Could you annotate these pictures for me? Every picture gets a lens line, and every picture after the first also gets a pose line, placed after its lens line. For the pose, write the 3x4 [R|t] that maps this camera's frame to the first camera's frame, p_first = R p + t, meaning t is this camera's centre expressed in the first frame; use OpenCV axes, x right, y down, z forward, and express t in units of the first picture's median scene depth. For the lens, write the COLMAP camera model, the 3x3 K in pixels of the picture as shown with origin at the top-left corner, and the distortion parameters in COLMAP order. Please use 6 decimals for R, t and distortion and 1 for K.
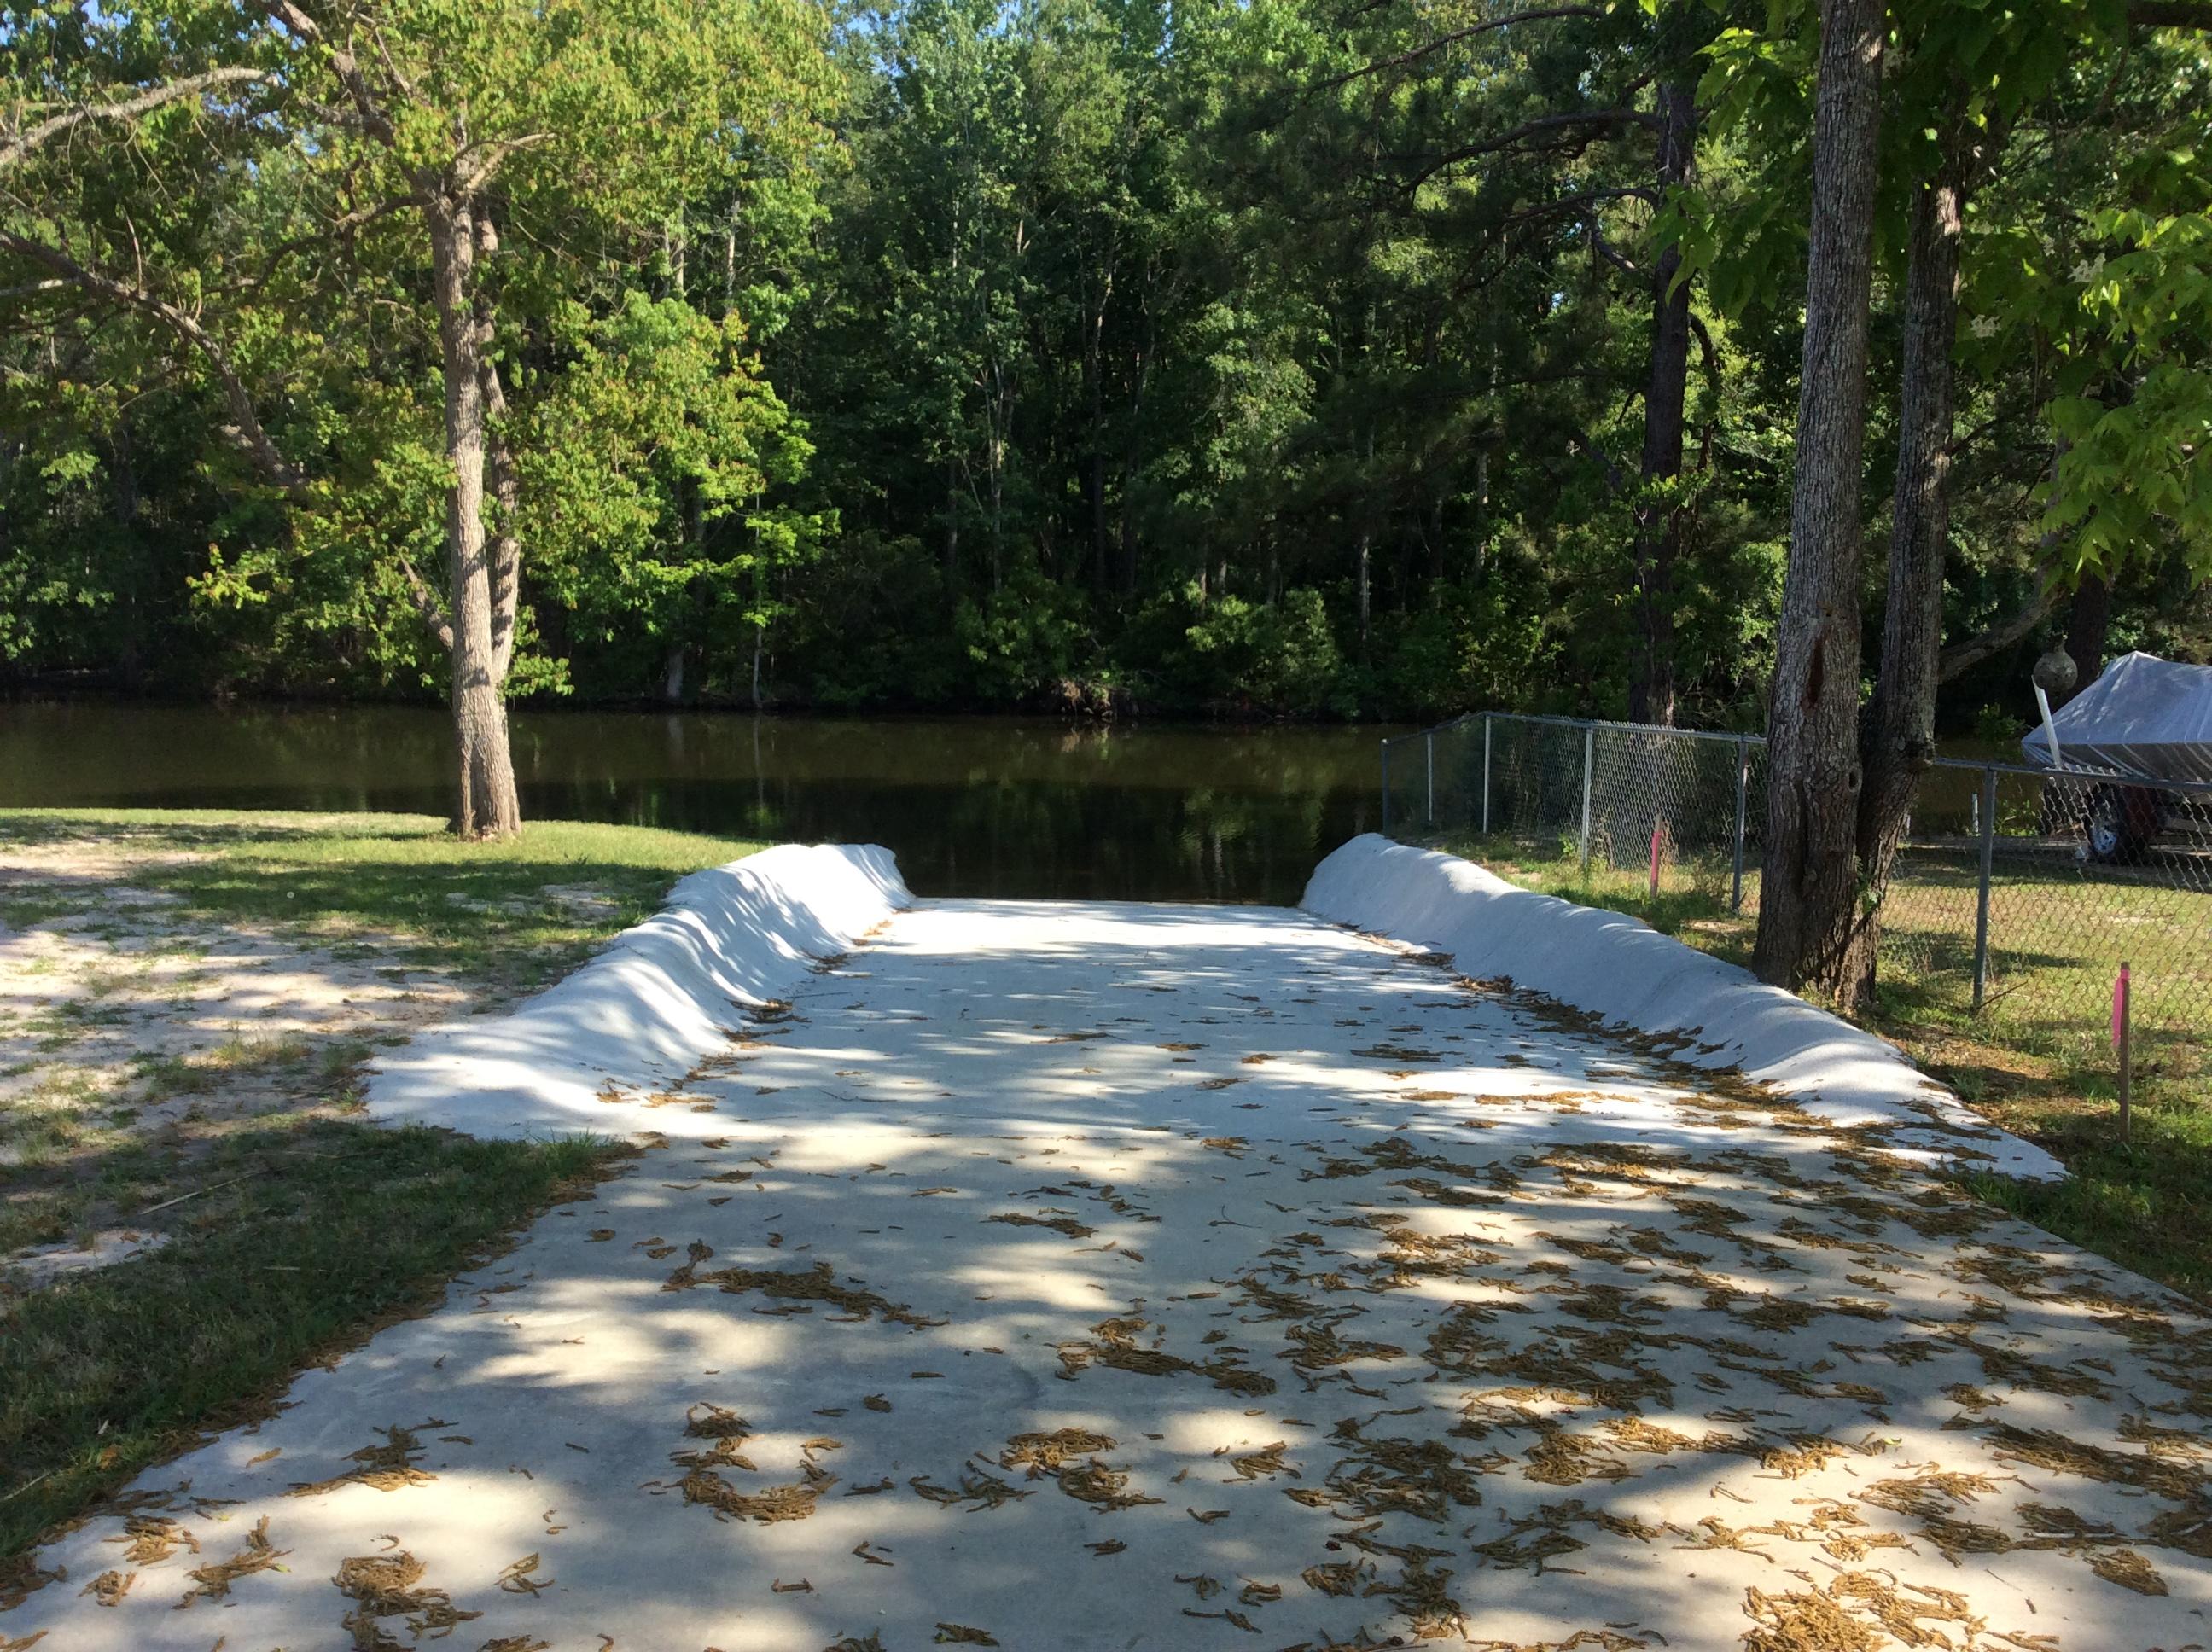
lens RADIAL K [[1994.3, 0, 1123.2], [0, 1994.3, 819.6], [0, 0, 1]] dist [0.142469, -0.318826]
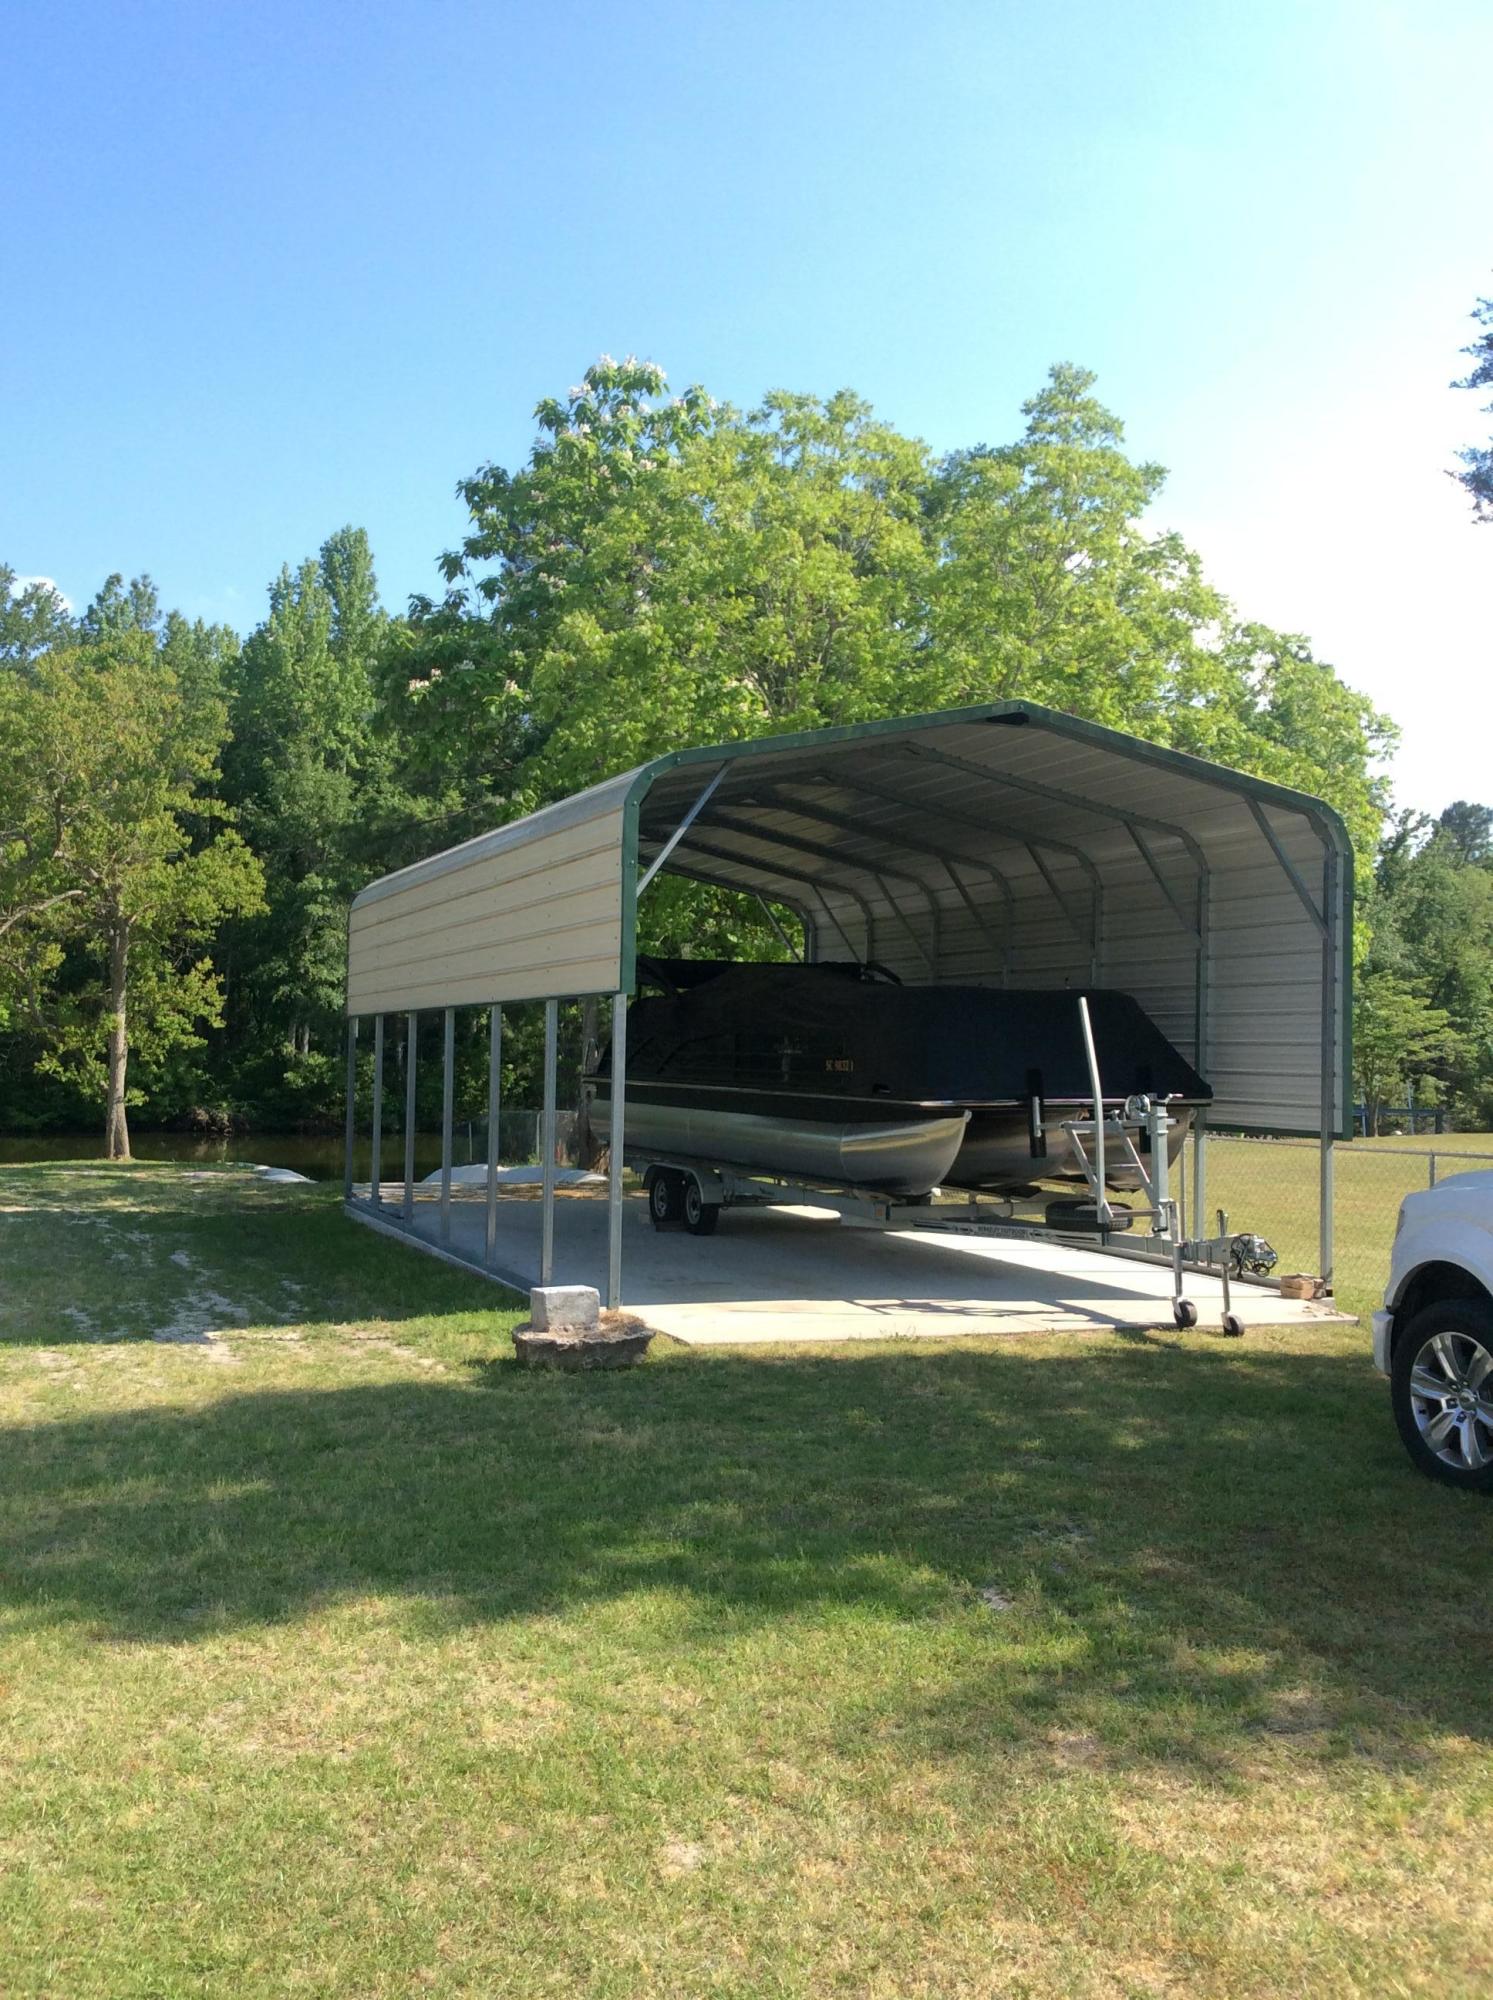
lens RADIAL K [[1827.5, 0, 748.8], [0, 1827.5, 954.0], [0, 0, 1]] dist [-0.001902, 0.606304]
pose [[0.943970, 0.017356, 0.329573, -0.097770], [0.034615, 0.987901, -0.151171, 0.038906], [-0.328210, 0.154109, 0.931949, -0.443159]]
